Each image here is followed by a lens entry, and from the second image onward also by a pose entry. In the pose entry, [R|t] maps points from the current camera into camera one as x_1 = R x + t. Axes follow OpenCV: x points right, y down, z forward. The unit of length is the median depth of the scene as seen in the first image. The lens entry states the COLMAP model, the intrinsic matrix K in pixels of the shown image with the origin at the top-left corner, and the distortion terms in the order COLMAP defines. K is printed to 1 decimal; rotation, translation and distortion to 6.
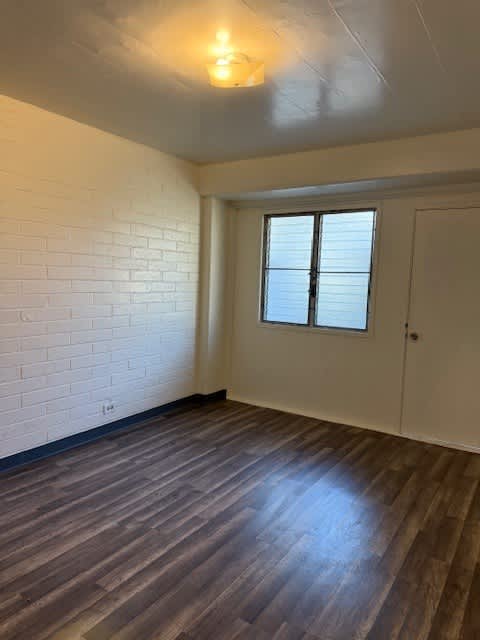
lens RADIAL K [[465.3, 0, 240.0], [0, 465.3, 320.0], [0, 0, 1]] dist [0.022826, -0.000449]
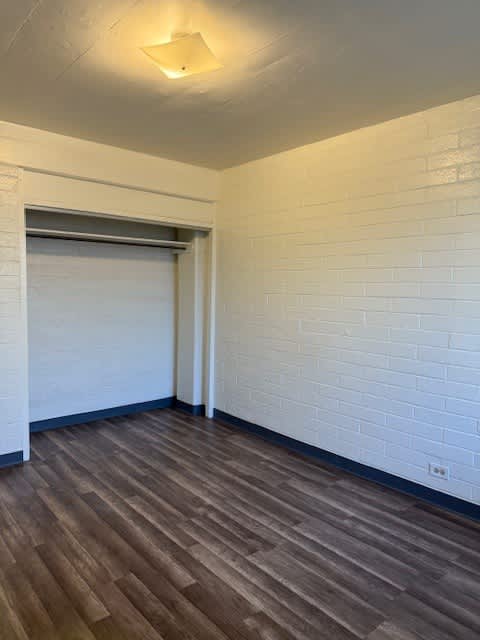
lens RADIAL K [[465.3, 0, 240.0], [0, 465.3, 320.0], [0, 0, 1]] dist [0.022826, -0.000449]
pose [[-0.291295, 0.043295, -0.955653, 0.685201], [-0.119266, 0.989538, 0.081183, -0.096231], [0.949170, 0.137625, -0.283084, 1.166218]]
